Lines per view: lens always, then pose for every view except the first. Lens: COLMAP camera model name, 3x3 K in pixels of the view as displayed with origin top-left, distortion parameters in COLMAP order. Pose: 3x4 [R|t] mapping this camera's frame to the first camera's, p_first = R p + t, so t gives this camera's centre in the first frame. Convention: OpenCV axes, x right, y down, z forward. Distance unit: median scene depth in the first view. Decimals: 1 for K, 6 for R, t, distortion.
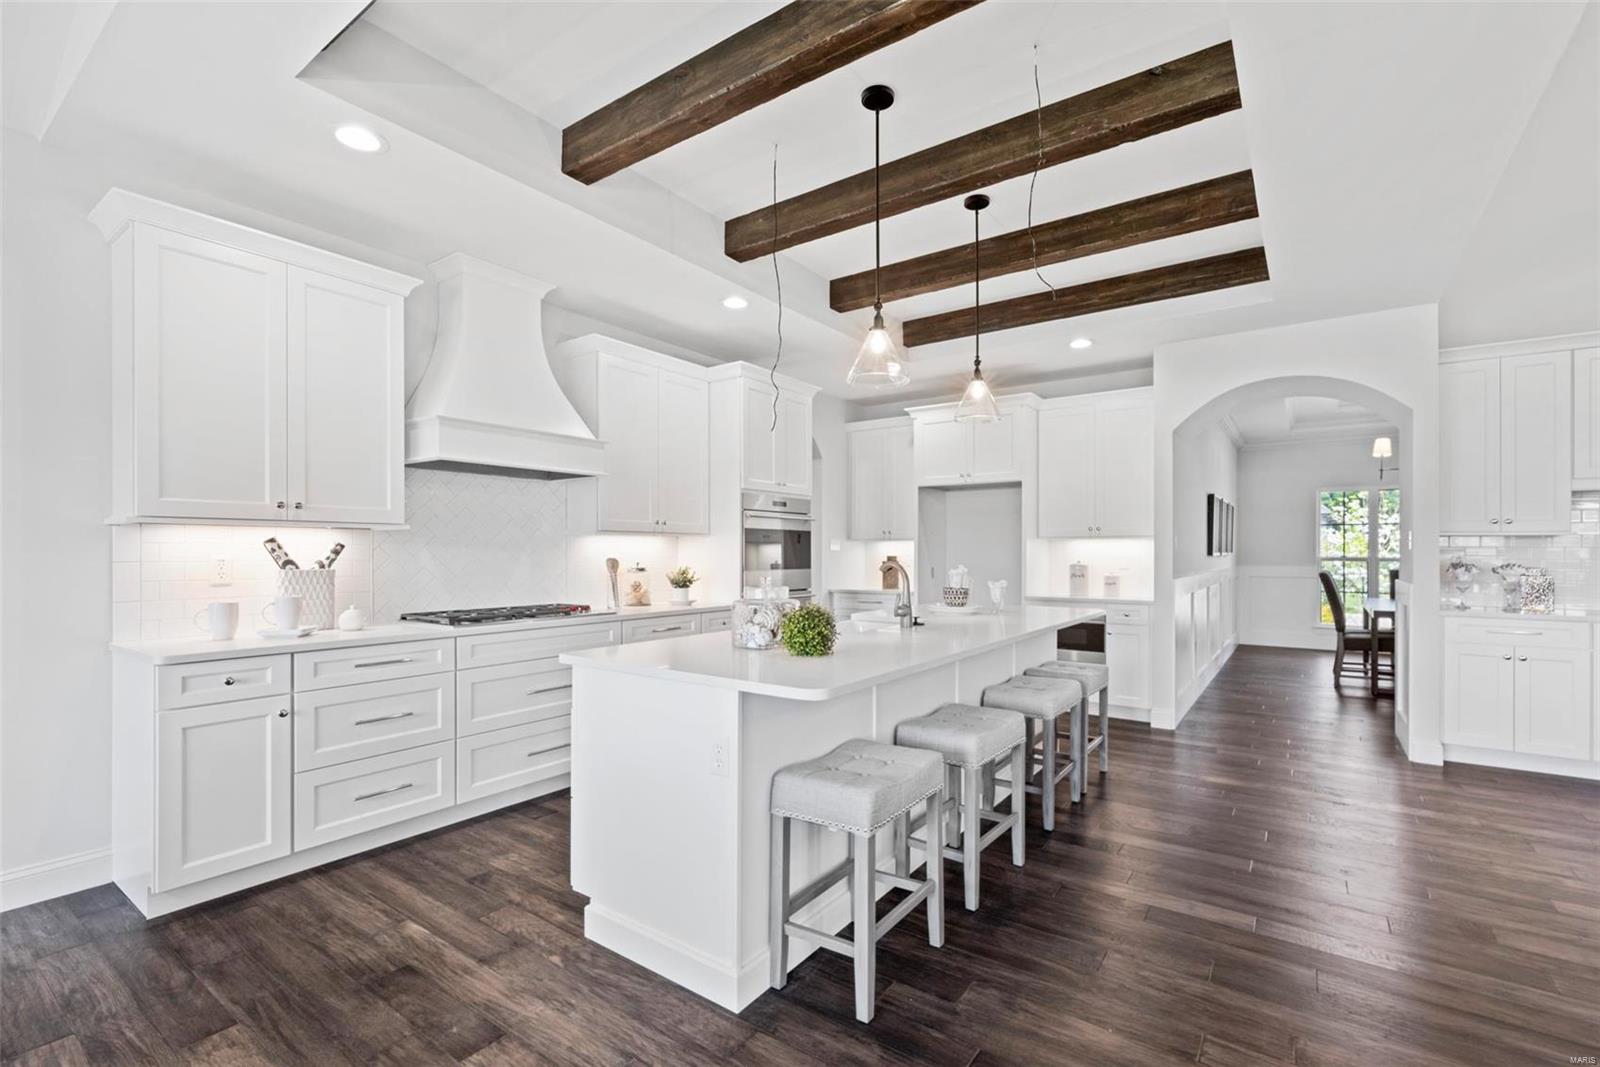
lens RADIAL K [[704.8, 0, 821.5], [0, 704.8, 539.2], [0, 0, 1]] dist [0.007997, -0.000033]
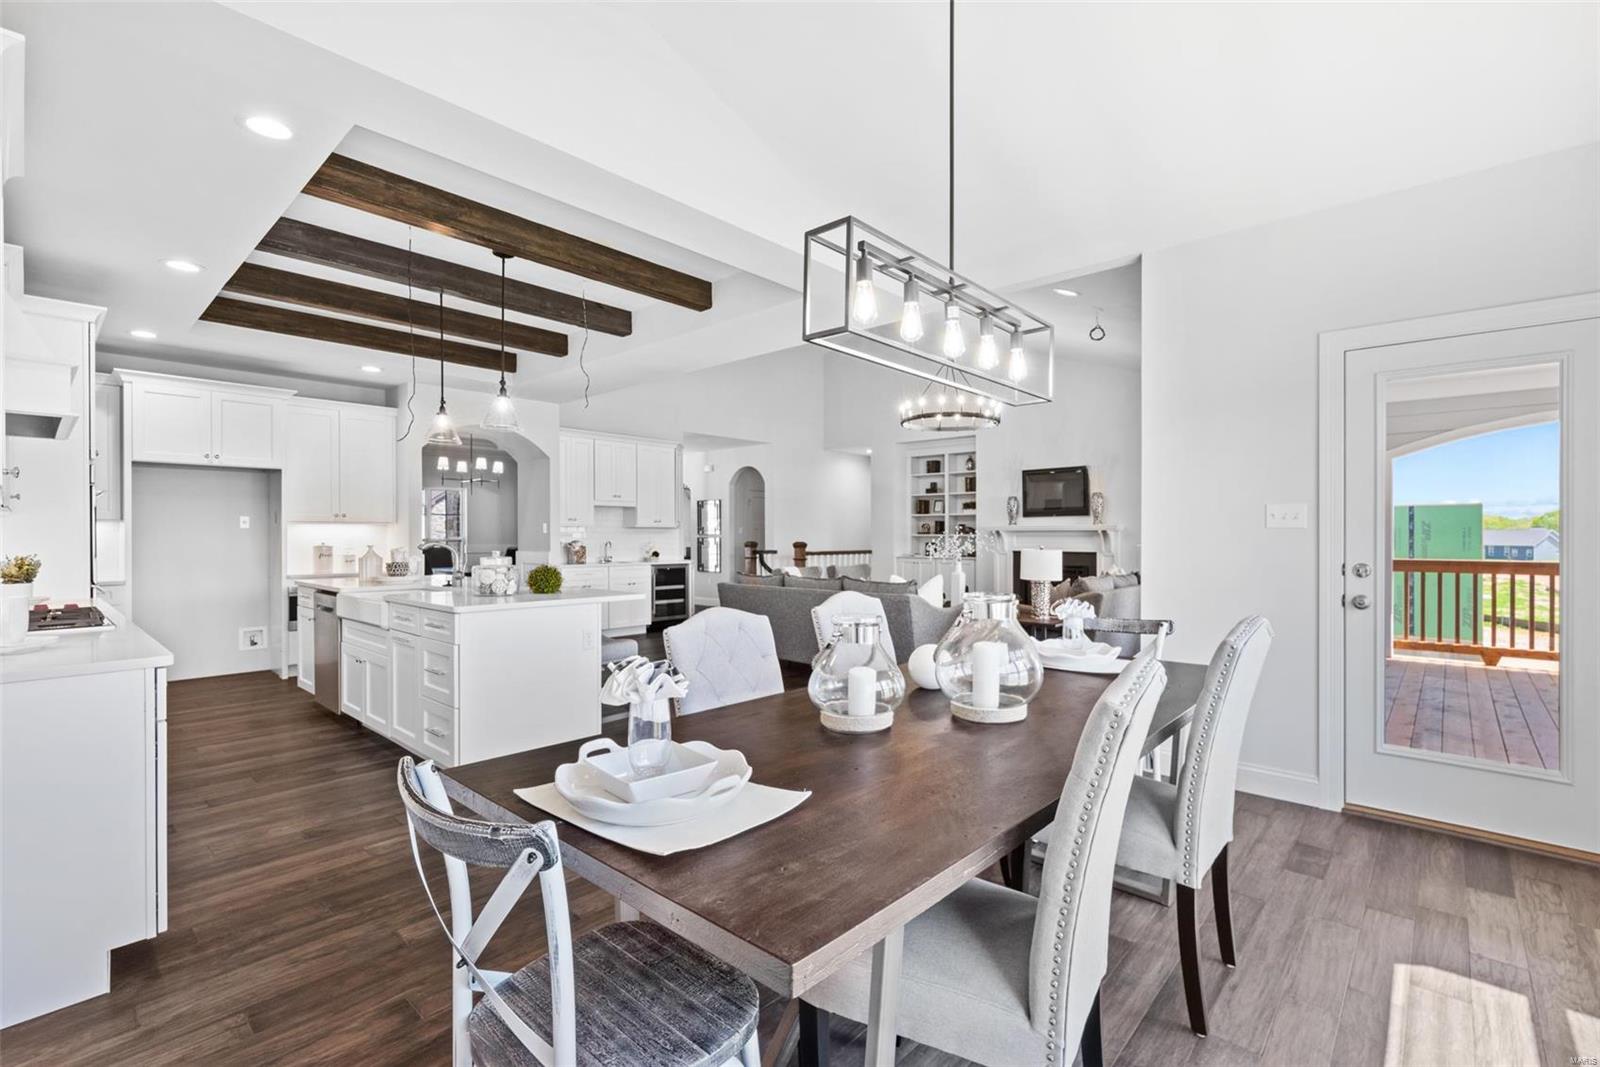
lens RADIAL K [[704.8, 0, 821.5], [0, 704.8, 539.2], [0, 0, 1]] dist [0.007997, -0.000033]
pose [[0.116697, -0.007714, 0.993138, -1.503861], [-0.019597, 0.999757, 0.010069, -0.005185], [-0.992974, -0.020638, 0.116518, 0.099478]]
